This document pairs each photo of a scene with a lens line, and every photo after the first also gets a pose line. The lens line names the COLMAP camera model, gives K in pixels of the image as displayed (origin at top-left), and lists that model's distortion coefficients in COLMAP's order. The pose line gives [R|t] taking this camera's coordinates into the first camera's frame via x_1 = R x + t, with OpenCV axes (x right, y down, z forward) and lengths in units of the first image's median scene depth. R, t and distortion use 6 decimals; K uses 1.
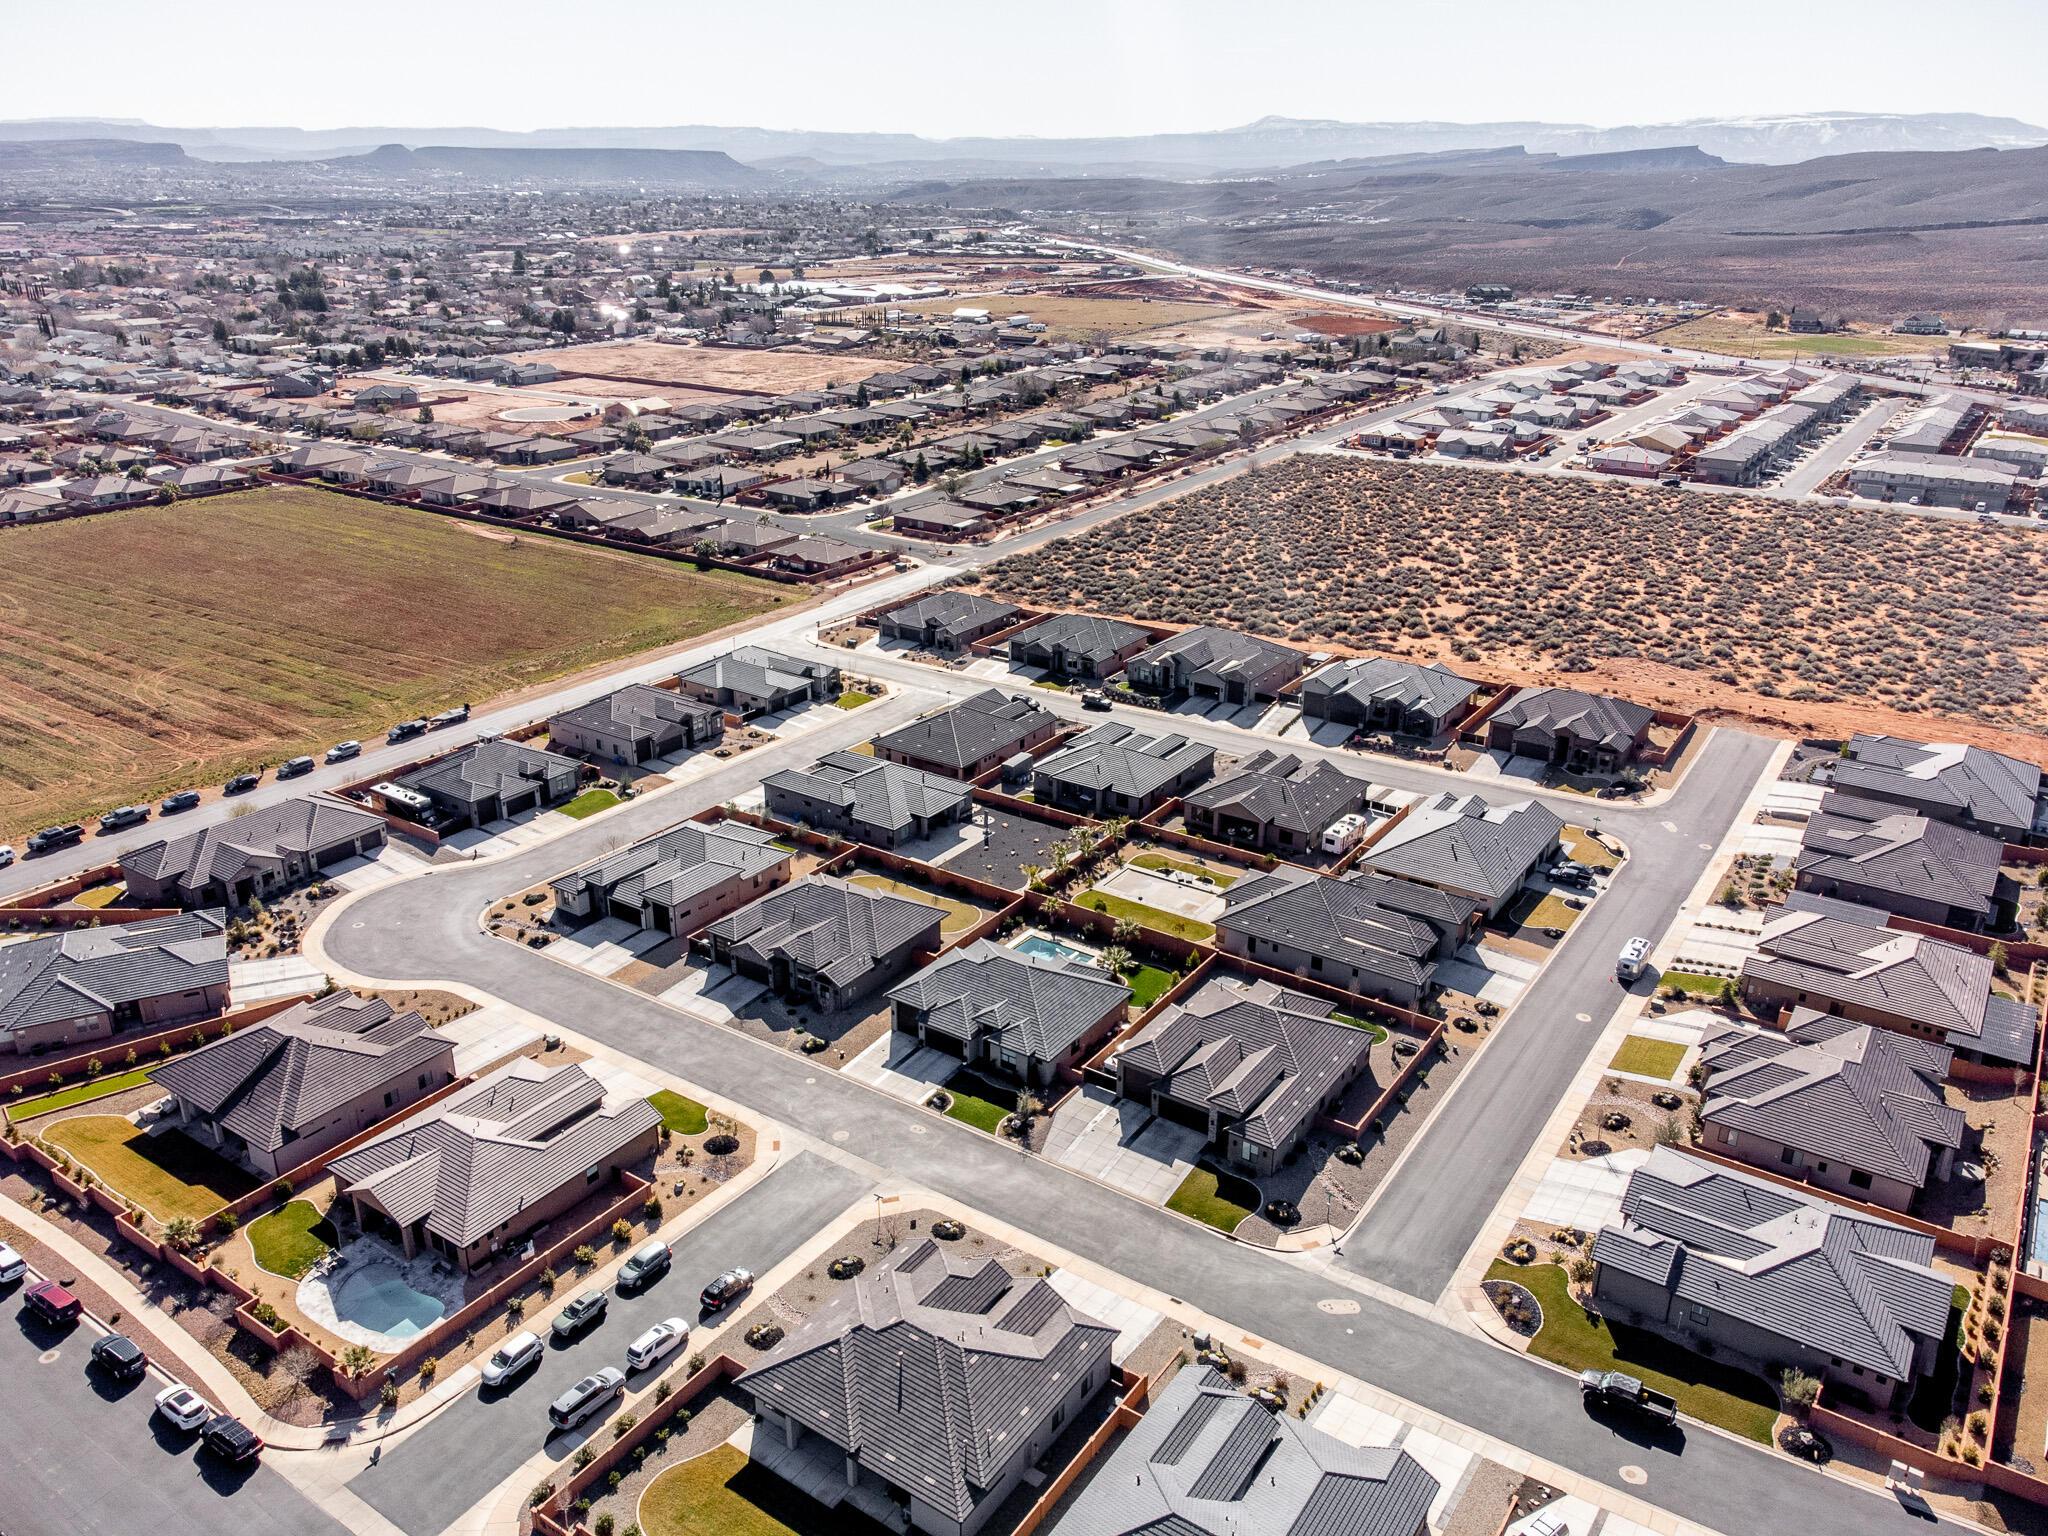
lens RADIAL K [[1523.9, 0, 1024.0], [0, 1523.9, 768.0], [0, 0, 1]] dist [0.019608, -0.001335]
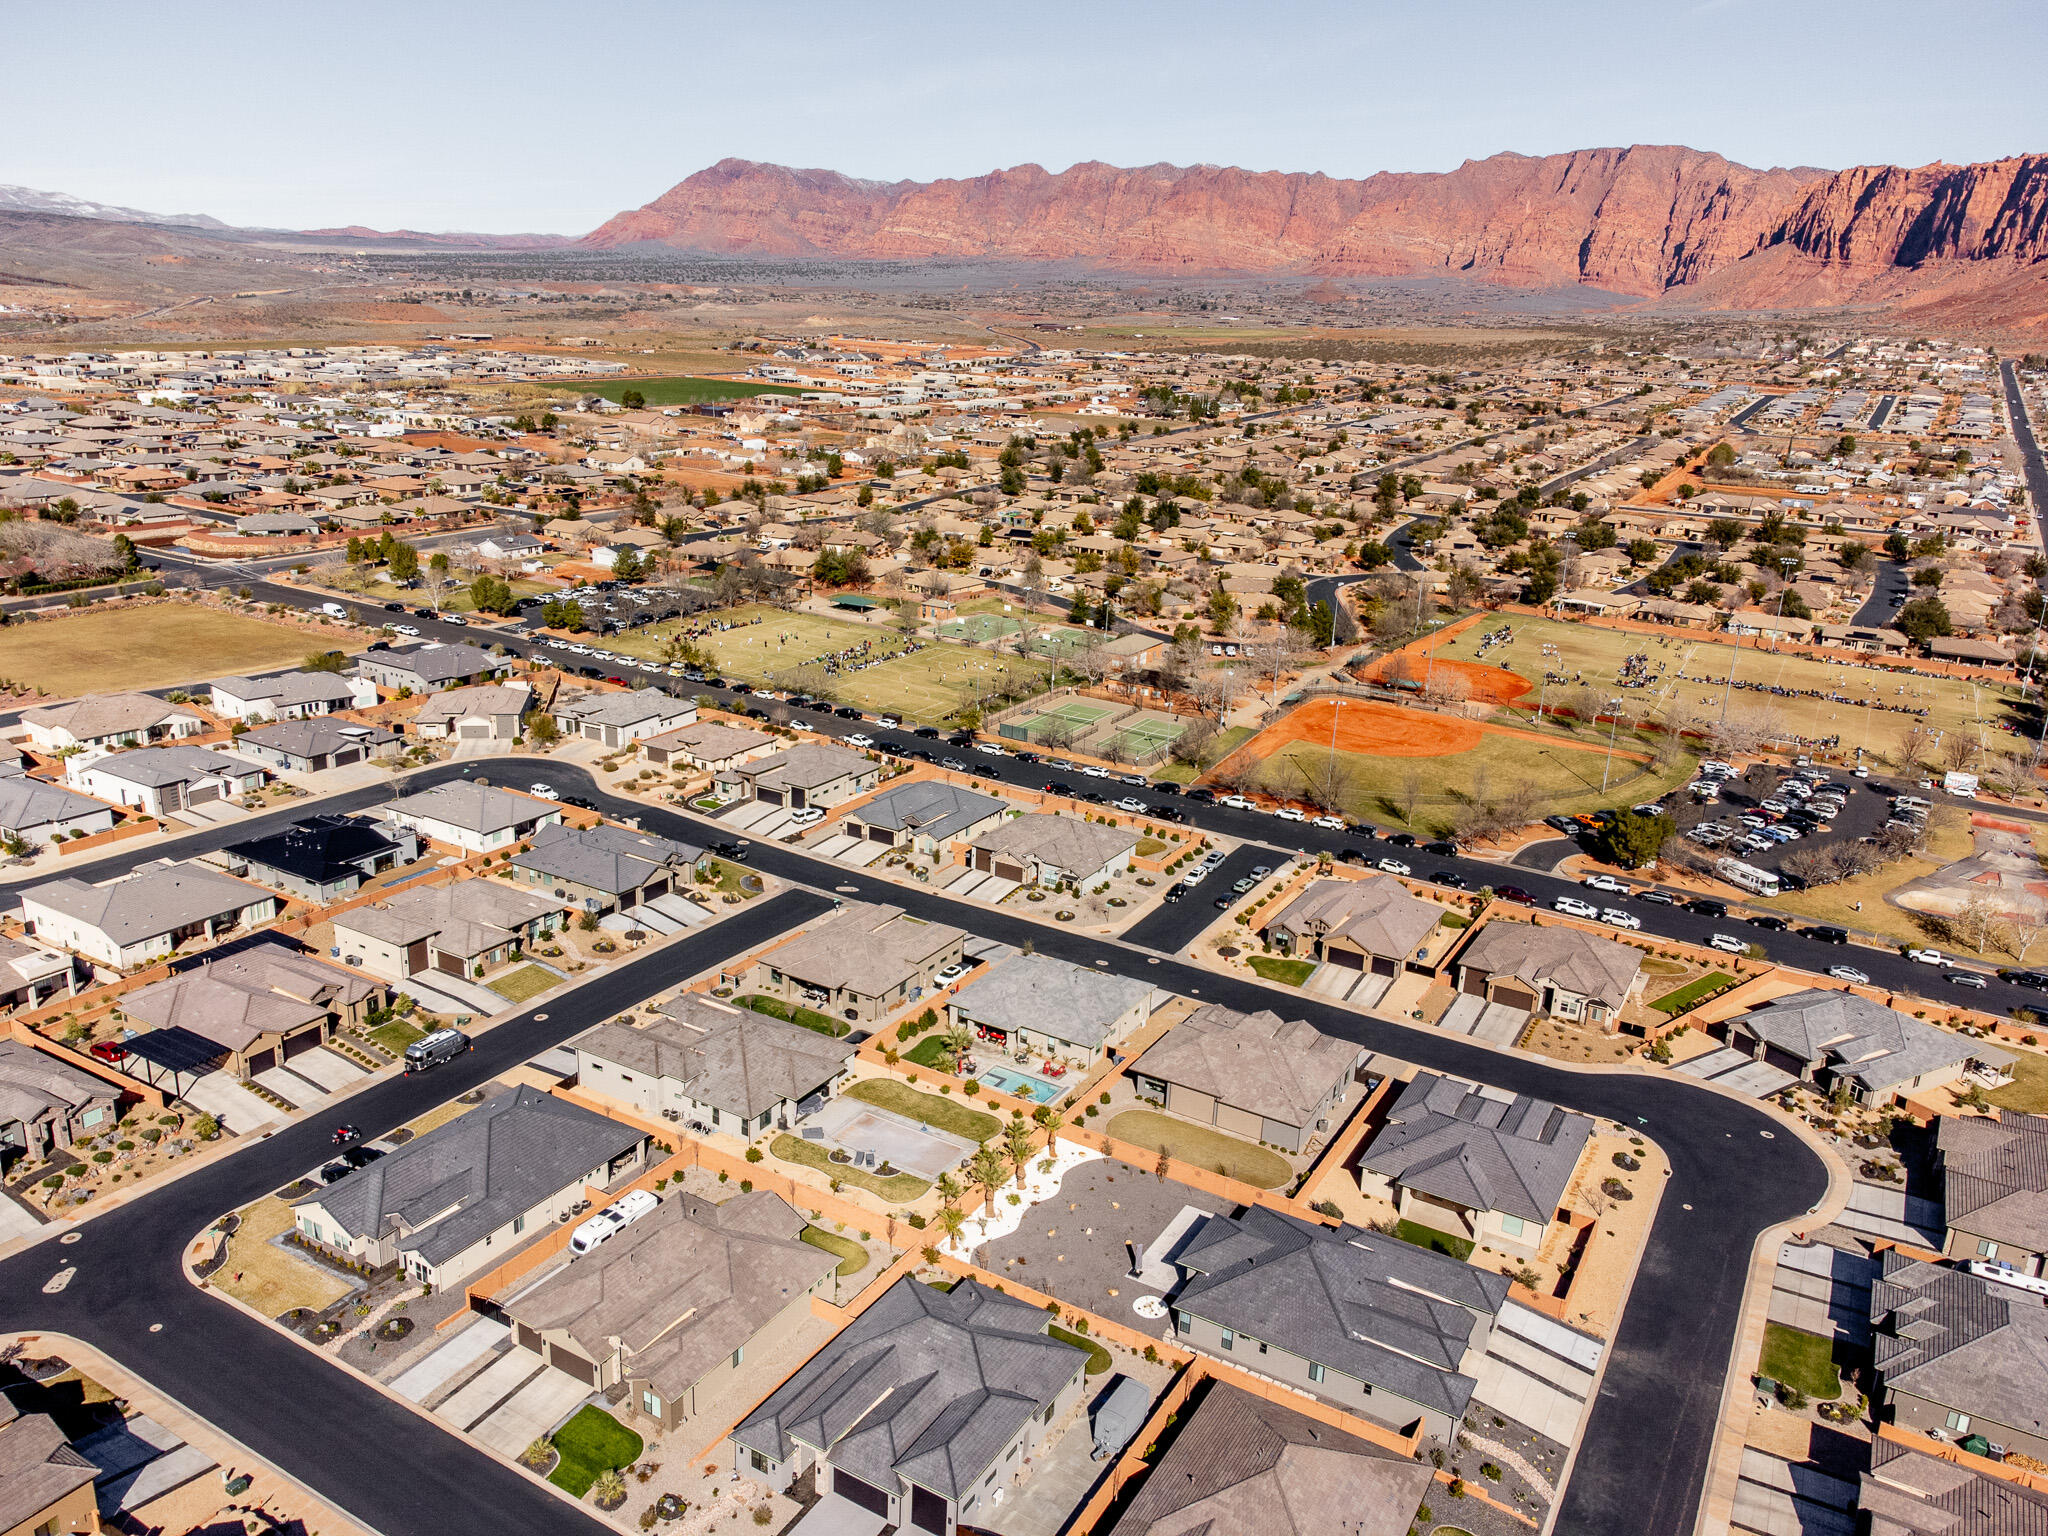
lens RADIAL K [[1523.9, 0, 1024.0], [0, 1523.9, 768.0], [0, 0, 1]] dist [0.019608, -0.001335]
pose [[-0.996247, -0.028608, -0.081692, 0.088206], [-0.073977, 0.771423, 0.632008, -0.550058], [0.044938, 0.635679, -0.770644, 1.369087]]
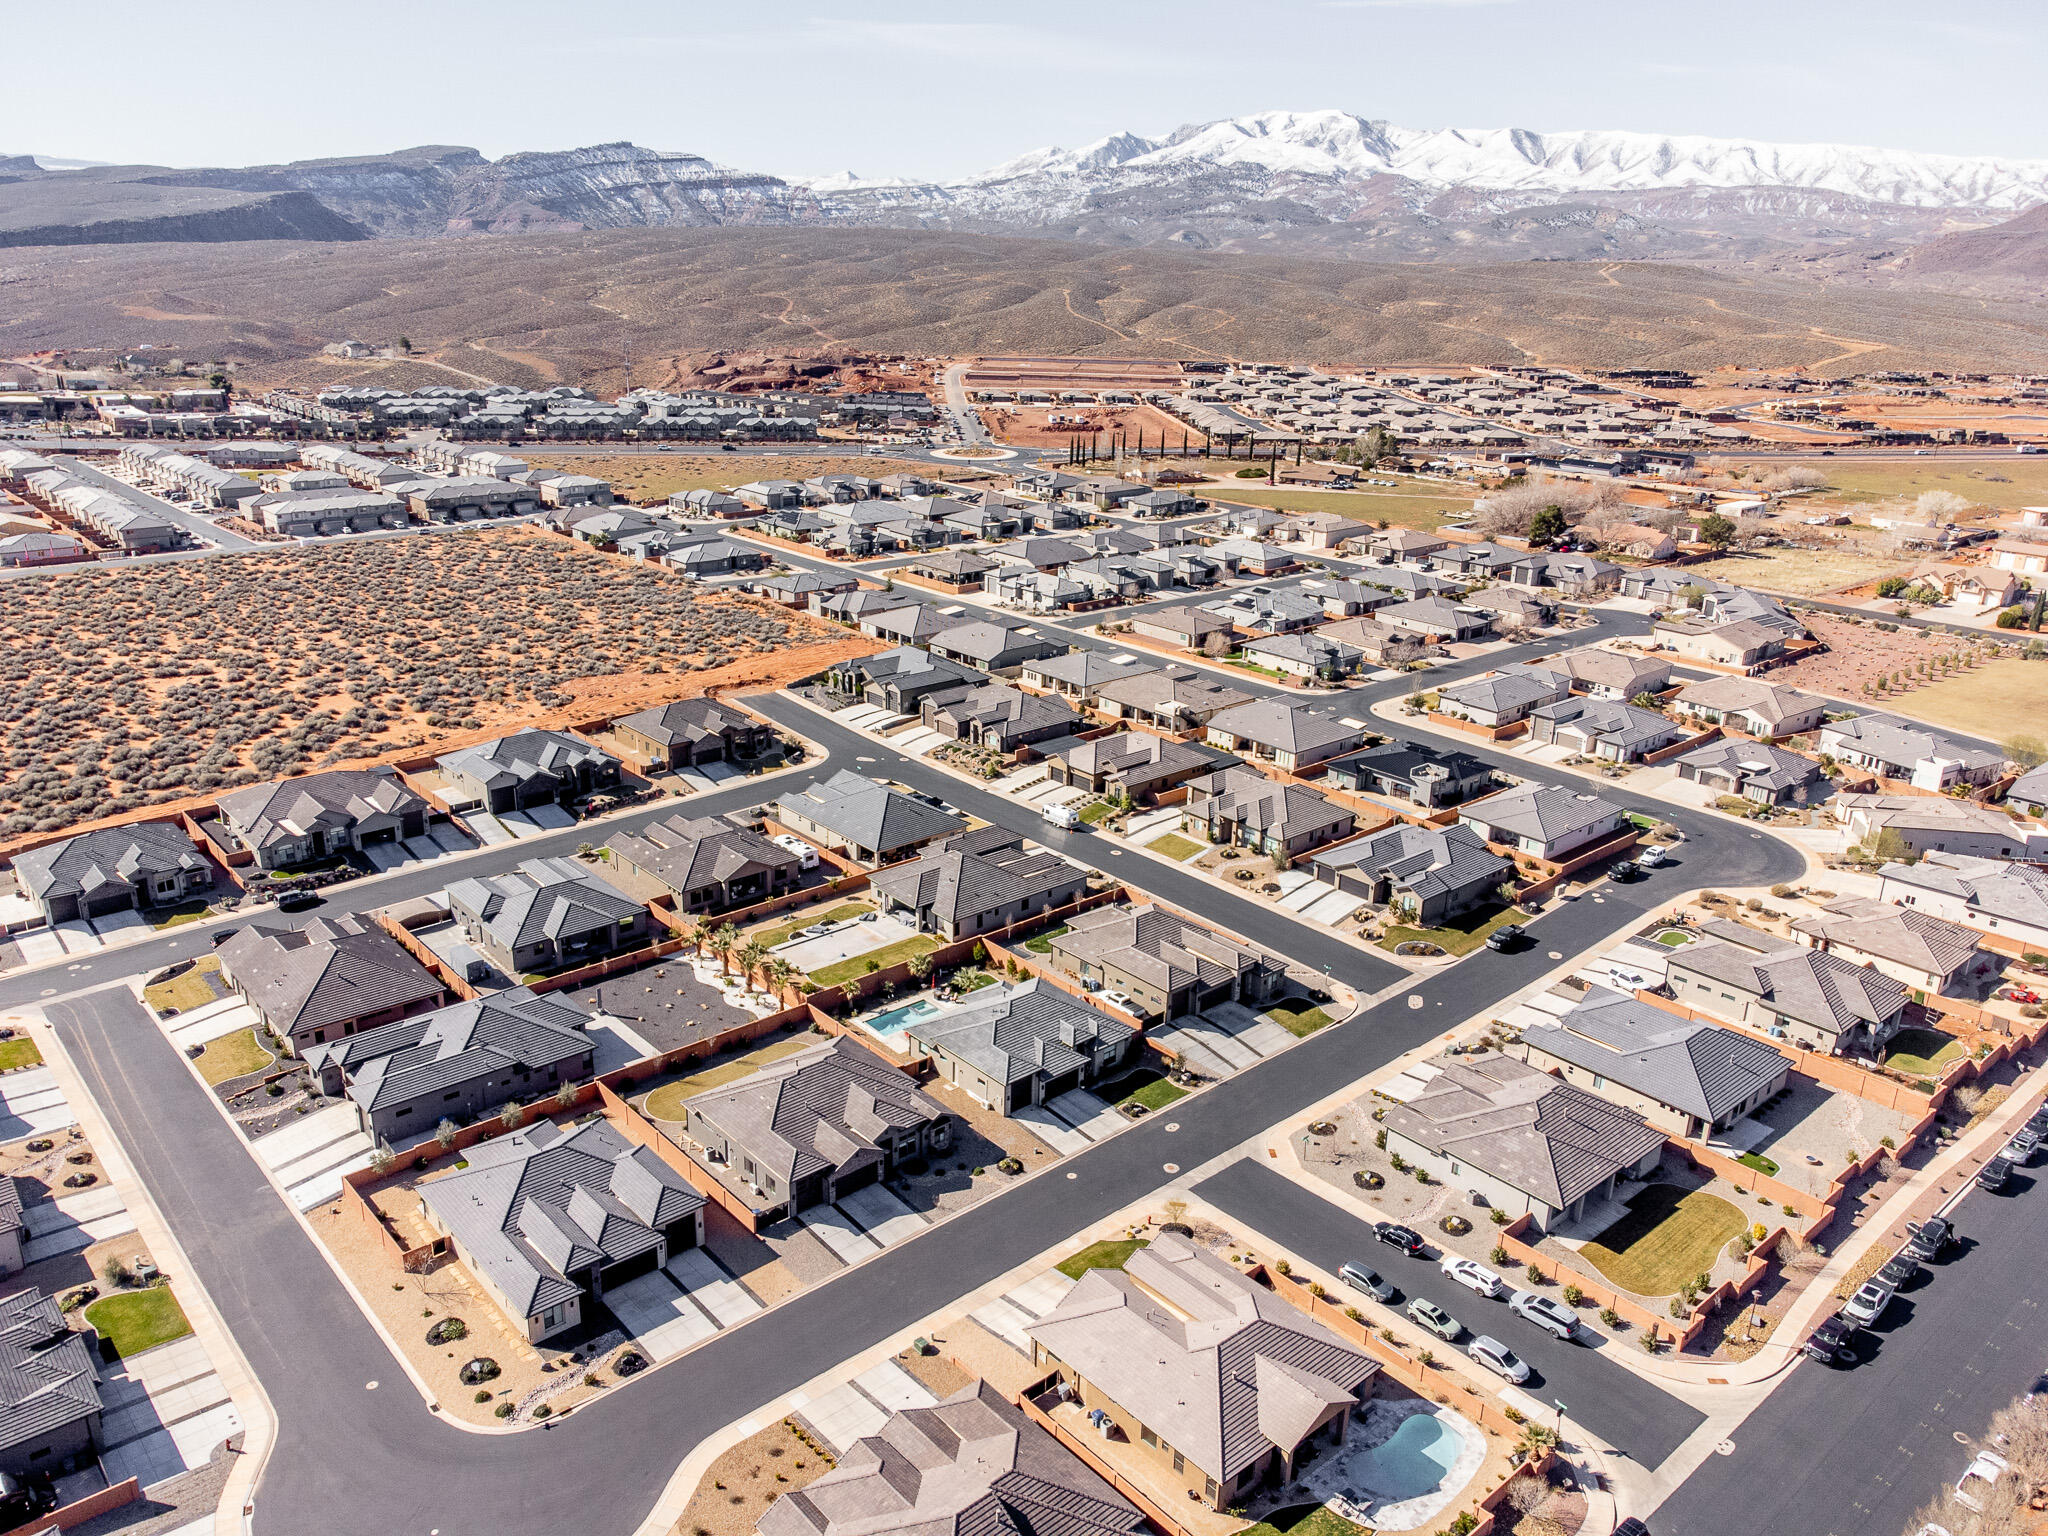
lens RADIAL K [[1523.9, 0, 1024.0], [0, 1523.9, 768.0], [0, 0, 1]] dist [0.019608, -0.001335]
pose [[0.246072, -0.317047, 0.915931, -0.702550], [0.341775, 0.912672, 0.224098, -0.192717], [-0.906994, 0.257899, 0.332942, 0.462583]]
